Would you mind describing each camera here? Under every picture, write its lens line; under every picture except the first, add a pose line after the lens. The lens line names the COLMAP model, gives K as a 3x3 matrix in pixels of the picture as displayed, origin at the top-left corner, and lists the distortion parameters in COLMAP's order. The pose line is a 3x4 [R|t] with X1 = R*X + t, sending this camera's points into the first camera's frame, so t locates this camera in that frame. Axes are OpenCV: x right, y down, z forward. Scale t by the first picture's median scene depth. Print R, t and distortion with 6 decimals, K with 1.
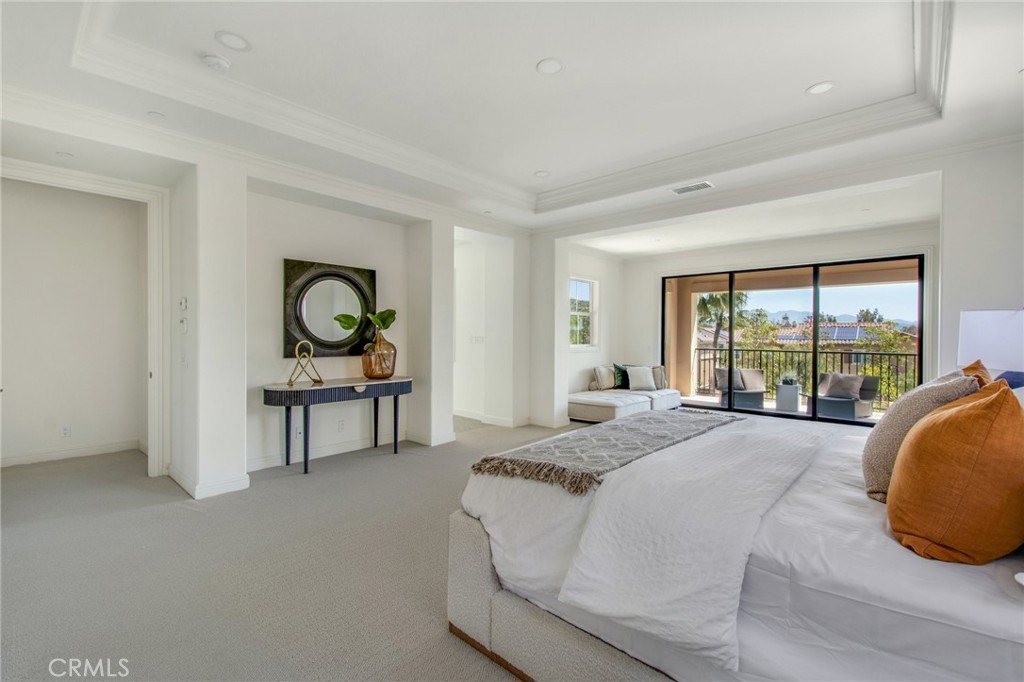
lens RADIAL K [[452.3, 0, 517.1], [0, 452.3, 335.0], [0, 0, 1]] dist [0.012293, -0.000214]
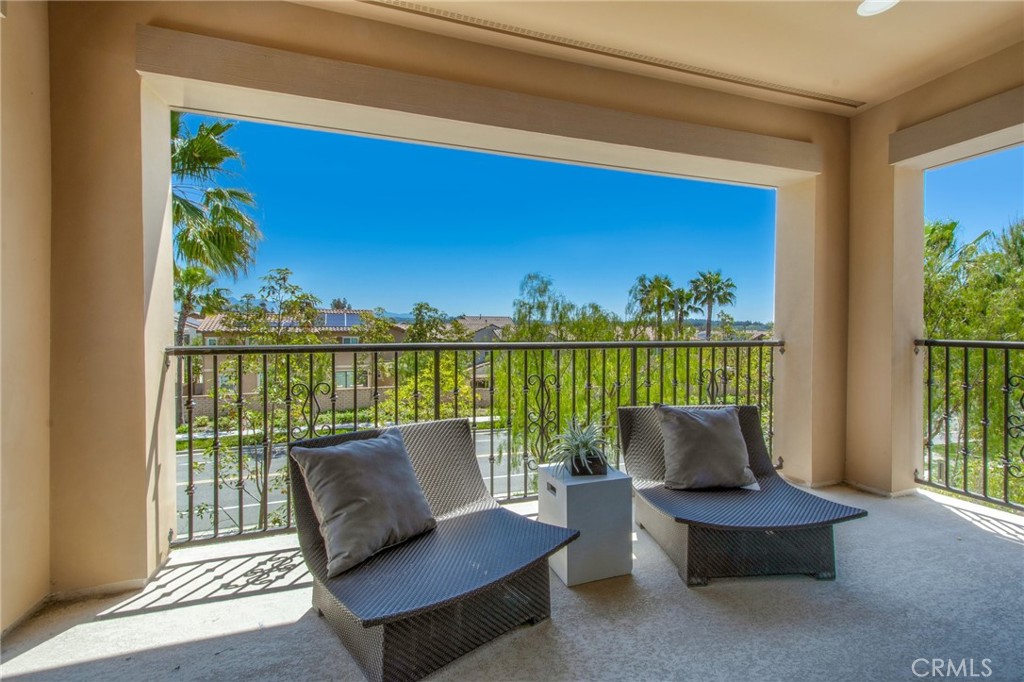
lens RADIAL K [[452.3, 0, 517.1], [0, 452.3, 335.0], [0, 0, 1]] dist [0.012293, -0.000214]
pose [[0.488477, -0.021783, 0.872305, 0.078167], [0.001442, 0.999707, 0.024157, 0.005617], [-0.872576, -0.010542, 0.488365, 0.205480]]
